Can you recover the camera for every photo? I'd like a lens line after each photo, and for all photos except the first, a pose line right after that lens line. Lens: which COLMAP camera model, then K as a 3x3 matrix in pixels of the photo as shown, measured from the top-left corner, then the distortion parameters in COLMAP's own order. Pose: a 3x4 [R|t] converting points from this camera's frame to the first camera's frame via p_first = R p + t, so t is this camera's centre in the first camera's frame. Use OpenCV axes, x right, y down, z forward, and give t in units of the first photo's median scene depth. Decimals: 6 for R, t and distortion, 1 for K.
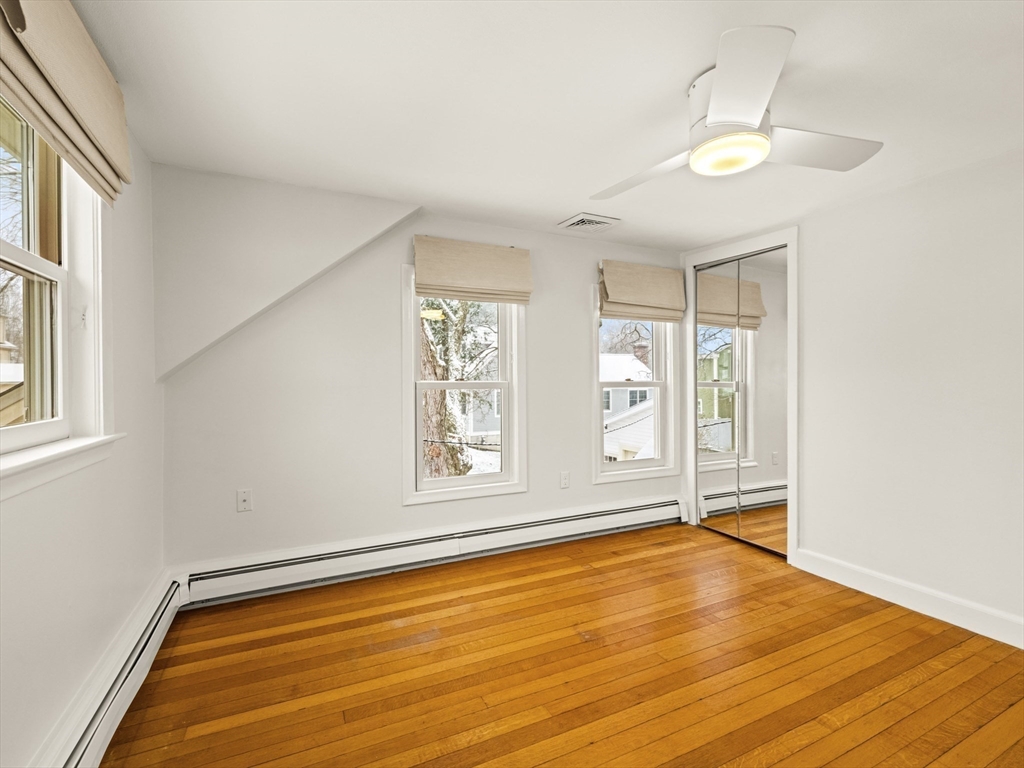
lens RADIAL K [[470.2, 0, 505.1], [0, 470.2, 394.6], [0, 0, 1]] dist [-0.001102, 0.000654]
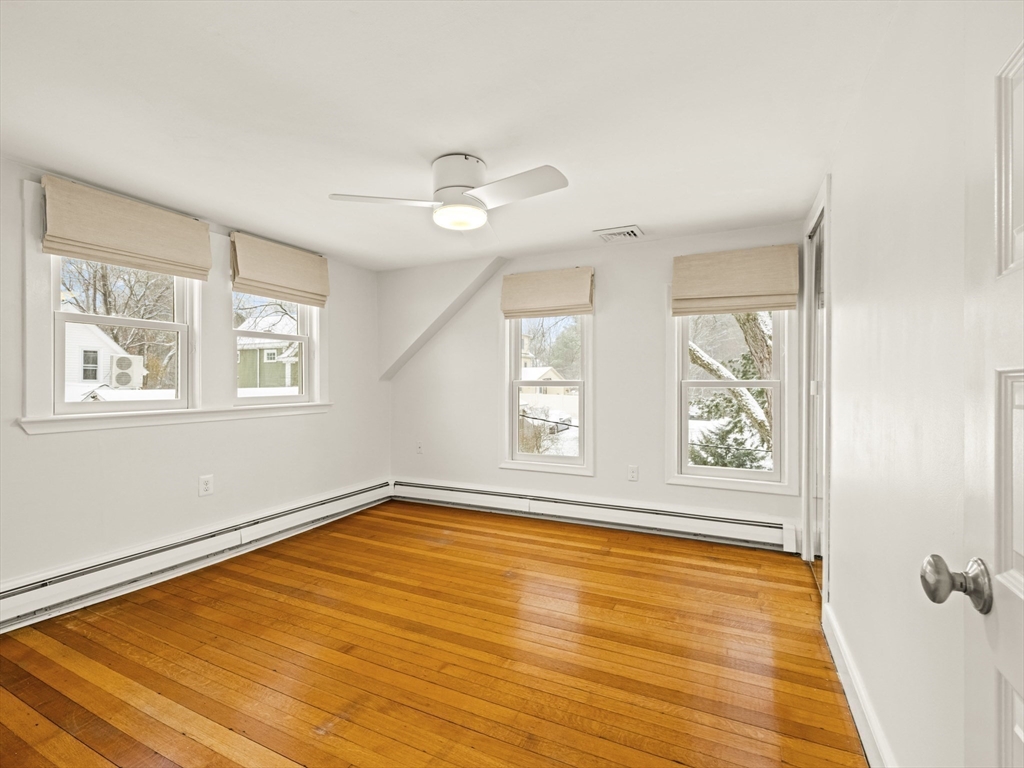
lens RADIAL K [[470.2, 0, 505.1], [0, 470.2, 394.6], [0, 0, 1]] dist [-0.001102, 0.000654]
pose [[0.621266, 0.025354, -0.783190, 0.889936], [-0.023149, 0.999634, 0.013998, -0.004243], [0.783258, 0.009433, 0.621625, 0.128533]]
